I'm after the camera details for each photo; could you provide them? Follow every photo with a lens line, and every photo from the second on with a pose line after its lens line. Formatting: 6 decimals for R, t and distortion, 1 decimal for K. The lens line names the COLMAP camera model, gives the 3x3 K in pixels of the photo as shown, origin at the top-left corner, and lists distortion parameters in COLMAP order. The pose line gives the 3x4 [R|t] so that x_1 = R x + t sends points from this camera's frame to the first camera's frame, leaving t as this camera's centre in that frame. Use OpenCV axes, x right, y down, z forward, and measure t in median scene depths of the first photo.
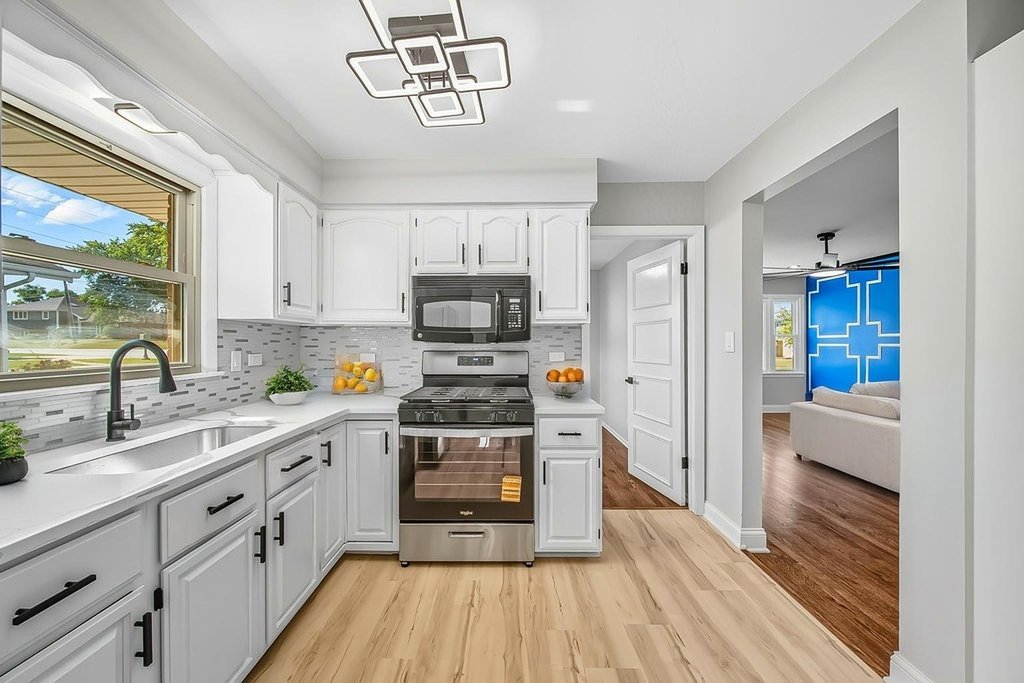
lens RADIAL K [[368.2, 0, 508.3], [0, 368.2, 343.7], [0, 0, 1]] dist [-0.002727, -0.000425]
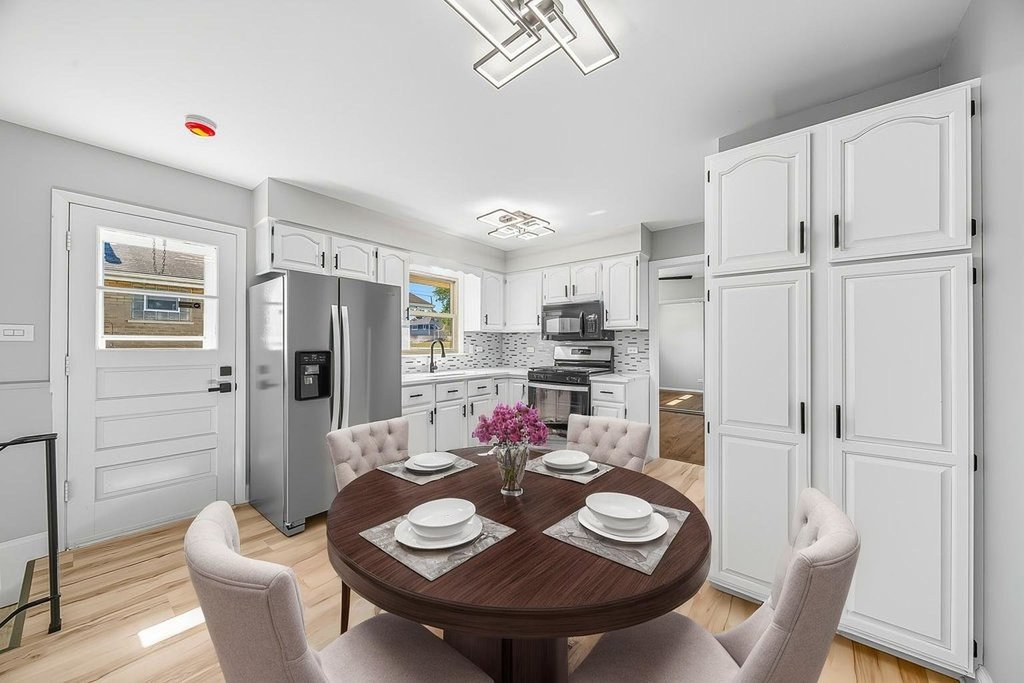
lens RADIAL K [[368.2, 0, 509.5], [0, 368.2, 344.8], [0, 0, 1]] dist [-0.002727, -0.000425]
pose [[0.780114, 0.000885, -0.625637, 0.886374], [-0.002492, 0.999995, -0.001694, 0.022926], [0.625633, 0.002880, 0.780112, -0.647563]]
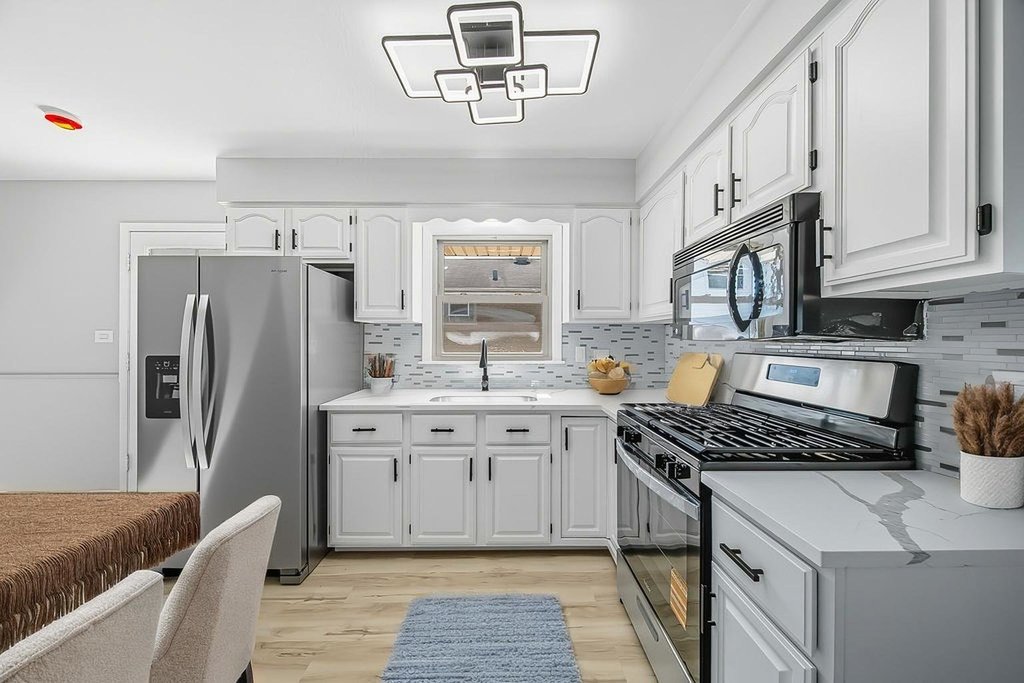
lens RADIAL K [[368.2, 0, 507.4], [0, 368.2, 338.8], [0, 0, 1]] dist [-0.002727, -0.000425]
pose [[0.011160, -0.001107, -0.999937, 0.569291], [-0.004563, 0.999989, -0.001158, -0.005141], [0.999927, 0.004576, 0.011155, 0.723041]]
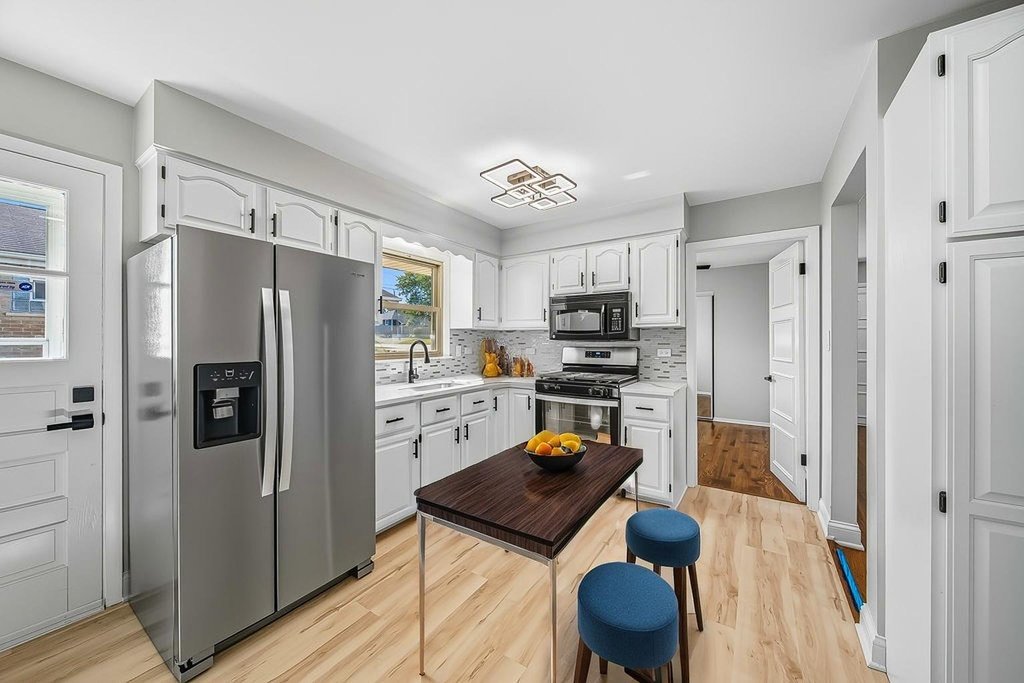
lens RADIAL K [[368.2, 0, 507.4], [0, 368.2, 341.9], [0, 0, 1]] dist [-0.002727, -0.000425]
pose [[0.833694, 0.002511, -0.552221, 0.485367], [-0.001713, 0.999997, 0.001960, -0.002711], [0.552224, -0.000688, 0.833696, -0.406759]]
